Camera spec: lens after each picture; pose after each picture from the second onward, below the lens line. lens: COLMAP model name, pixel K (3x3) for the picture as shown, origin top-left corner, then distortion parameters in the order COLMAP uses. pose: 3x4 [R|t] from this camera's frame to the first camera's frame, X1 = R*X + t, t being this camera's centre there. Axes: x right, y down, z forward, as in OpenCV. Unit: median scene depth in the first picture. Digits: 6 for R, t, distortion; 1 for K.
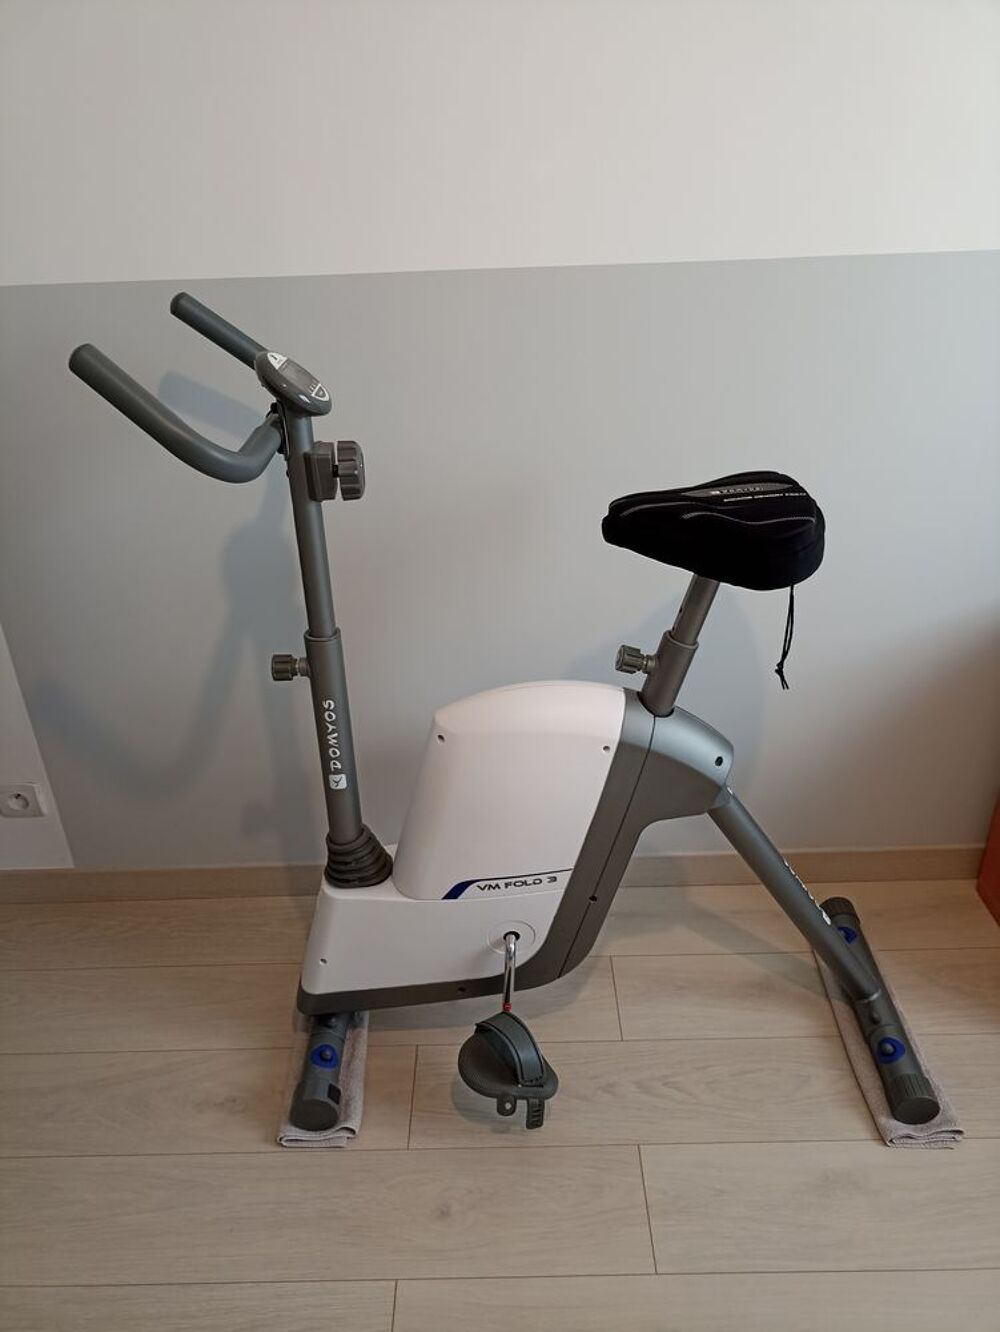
lens RADIAL K [[976.5, 0, 500.0], [0, 976.5, 666.0], [0, 0, 1]] dist [0.000424, 0.000121]
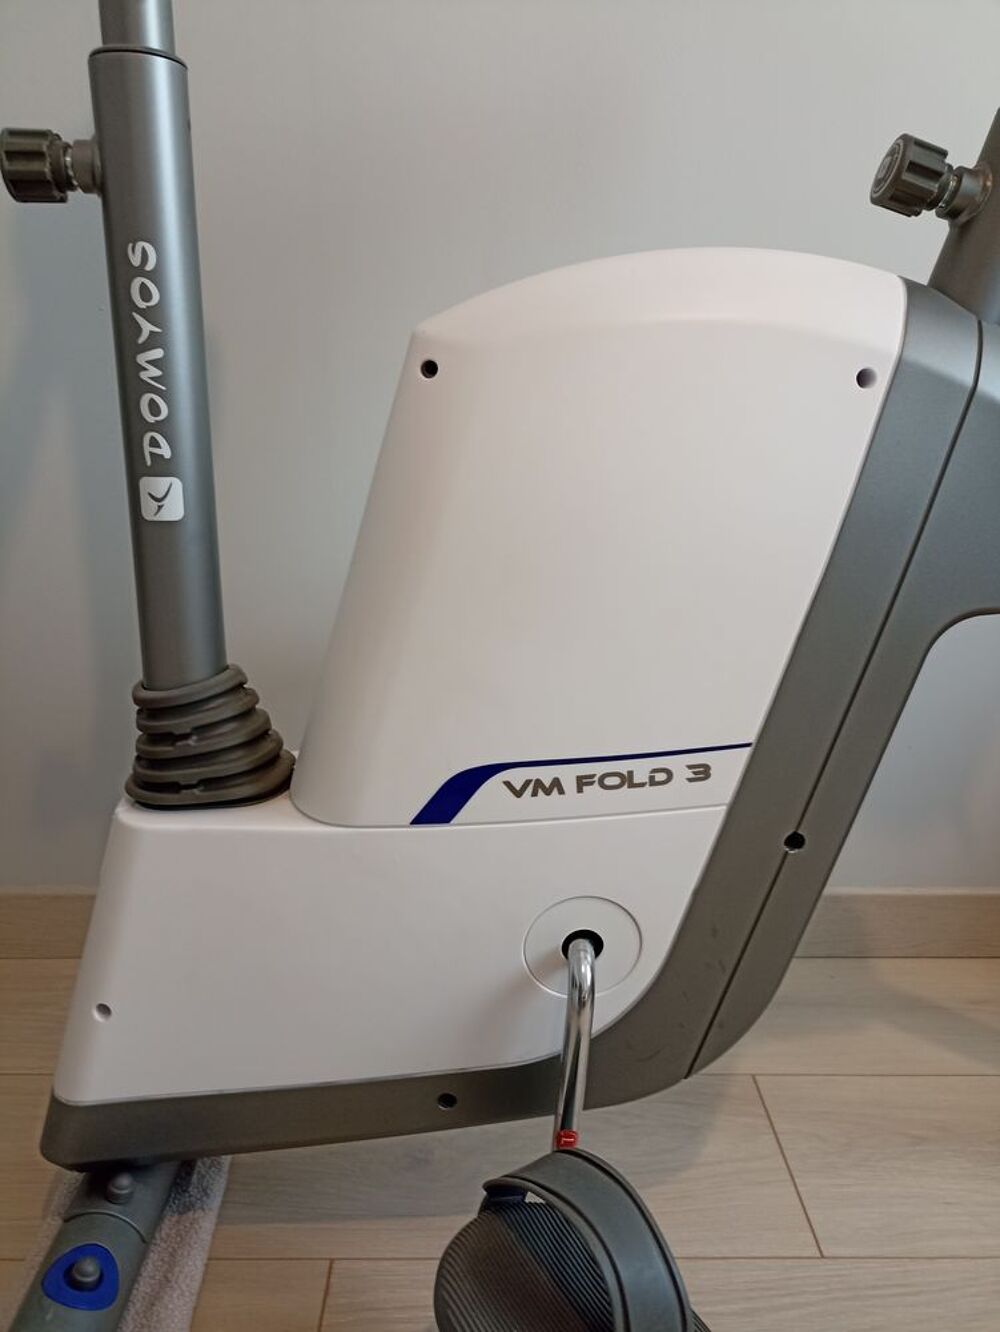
lens RADIAL K [[1020.4, 0, 500.0], [0, 1020.4, 666.0], [0, 0, 1]] dist [0.013750, -0.001666]
pose [[0.999228, 0.033188, 0.021010, -0.034033], [-0.028264, 0.978953, -0.202119, 0.253047], [-0.027276, 0.201369, 0.979136, 0.578793]]
